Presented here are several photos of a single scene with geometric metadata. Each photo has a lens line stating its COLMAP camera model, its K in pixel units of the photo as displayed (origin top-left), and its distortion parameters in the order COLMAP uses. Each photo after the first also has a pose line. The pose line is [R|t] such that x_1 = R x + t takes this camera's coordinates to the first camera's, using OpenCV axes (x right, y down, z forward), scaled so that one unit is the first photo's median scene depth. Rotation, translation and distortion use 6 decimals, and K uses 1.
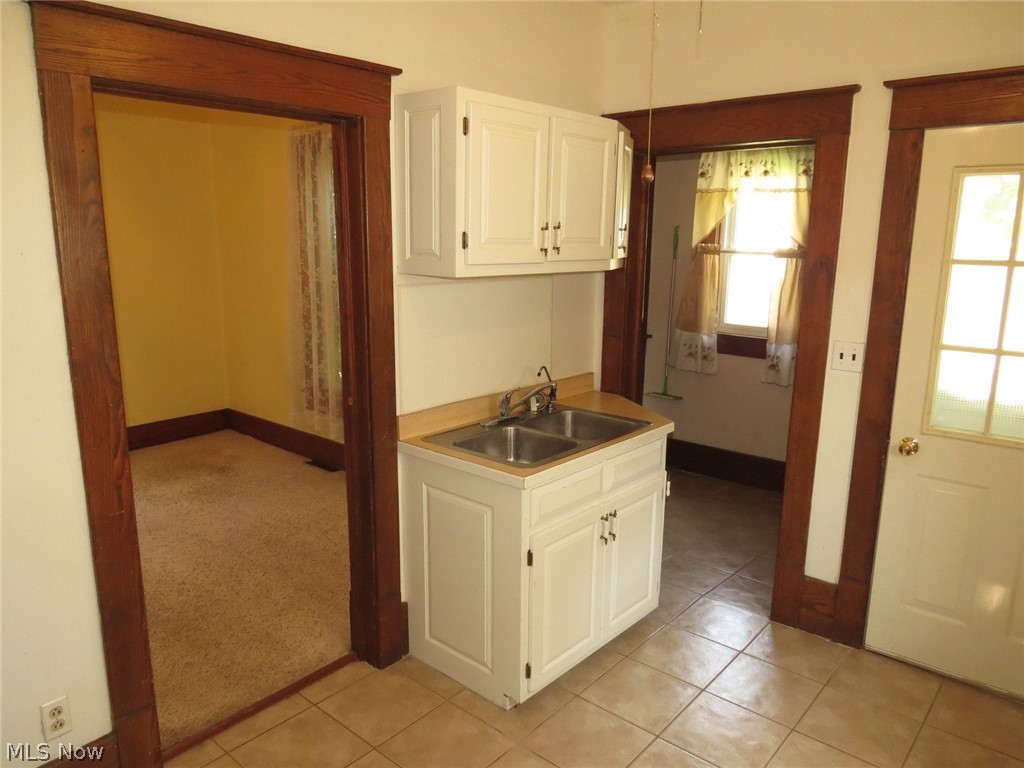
lens RADIAL K [[723.3, 0, 512.0], [0, 723.3, 384.0], [0, 0, 1]] dist [0.001702, -0.028116]
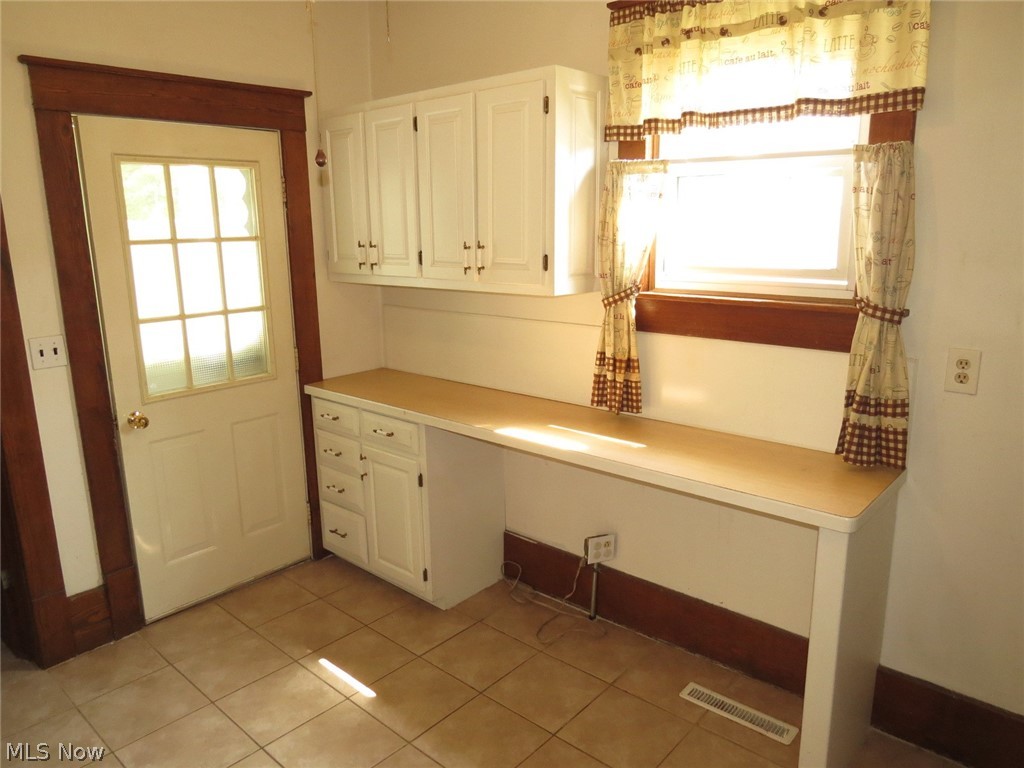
lens RADIAL K [[723.3, 0, 512.0], [0, 723.3, 384.0], [0, 0, 1]] dist [0.001702, -0.028116]
pose [[0.022331, -0.233206, 0.972171, -0.402561], [0.210333, 0.951745, 0.223474, -0.075417], [-0.977375, 0.199490, 0.070304, 0.341712]]
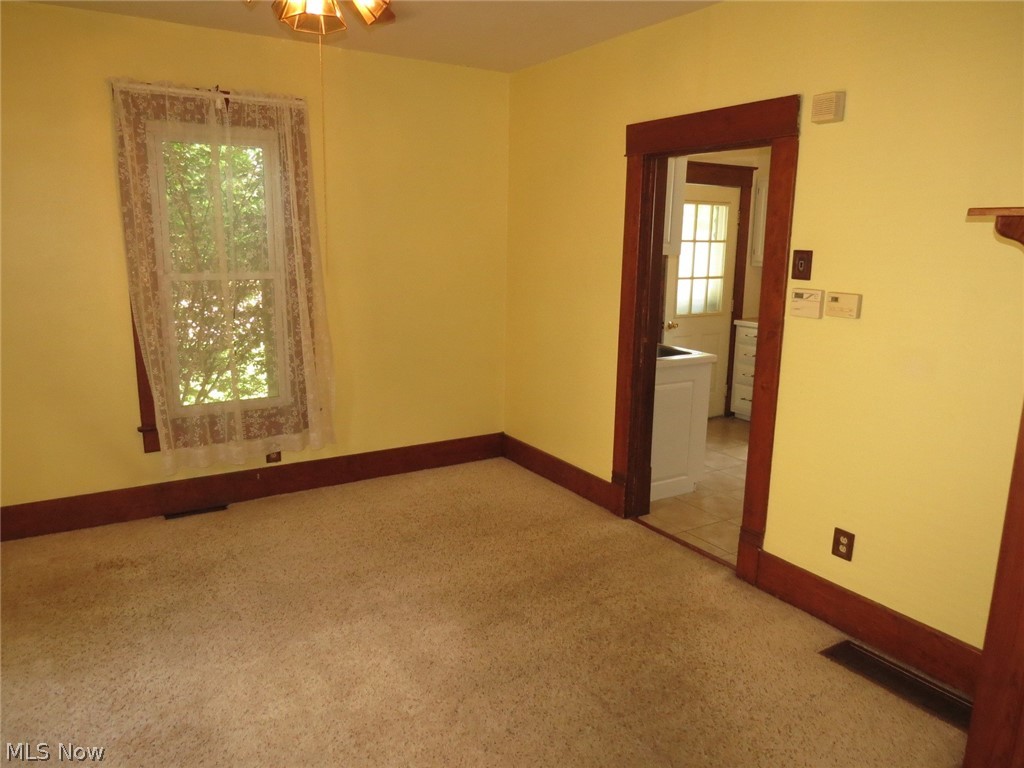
lens RADIAL K [[723.3, 0, 512.0], [0, 723.3, 384.0], [0, 0, 1]] dist [0.001702, -0.028116]
pose [[0.285966, -0.195589, 0.938066, -1.523735], [0.176065, 0.973006, 0.149201, -0.138408], [-0.941926, 0.122494, 0.312683, 0.707539]]
